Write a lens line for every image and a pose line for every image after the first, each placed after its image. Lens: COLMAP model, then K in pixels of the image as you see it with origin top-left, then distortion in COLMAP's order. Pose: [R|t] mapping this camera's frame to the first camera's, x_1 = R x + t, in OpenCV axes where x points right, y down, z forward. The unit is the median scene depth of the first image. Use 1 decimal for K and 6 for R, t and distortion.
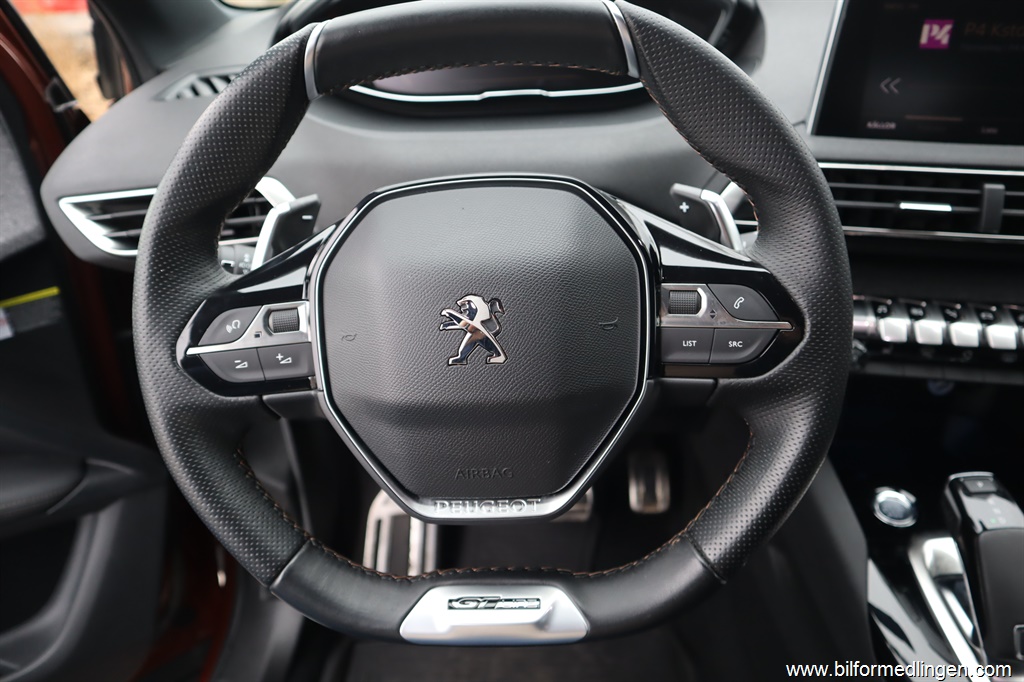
lens RADIAL K [[704.9, 0, 510.7], [0, 704.9, 339.6], [0, 0, 1]] dist [-0.124095, 0.076505]
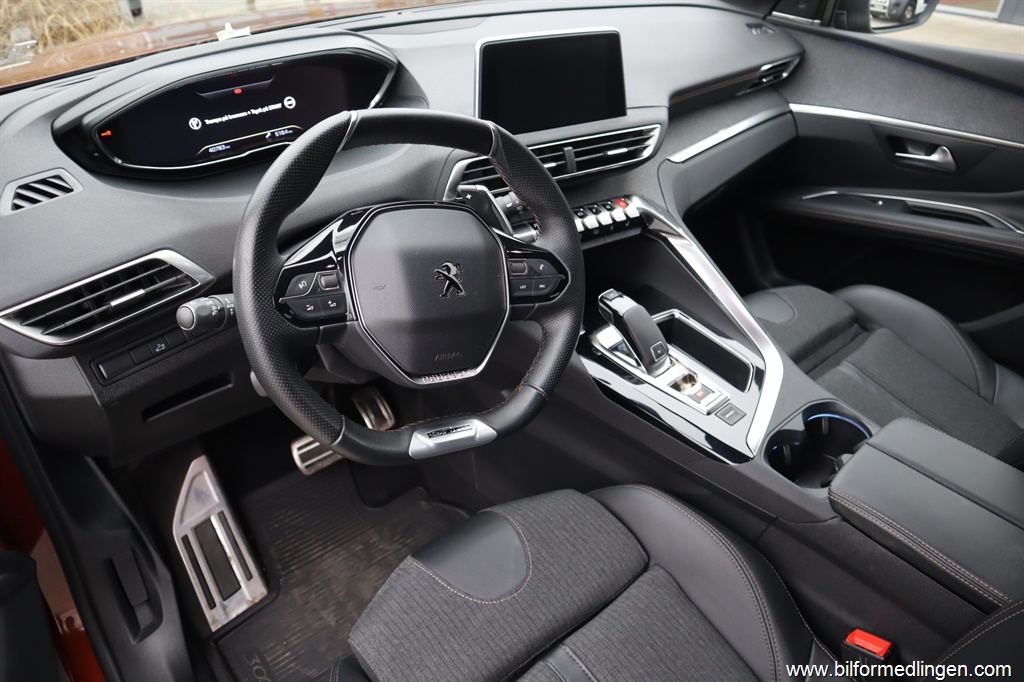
lens RADIAL K [[704.9, 0, 510.7], [0, 704.9, 339.6], [0, 0, 1]] dist [-0.124095, 0.076505]
pose [[0.765201, -0.063879, 0.640615, -1.130548], [0.102172, 0.994504, -0.022876, 0.205517], [-0.635633, 0.082957, 0.767521, -0.586367]]
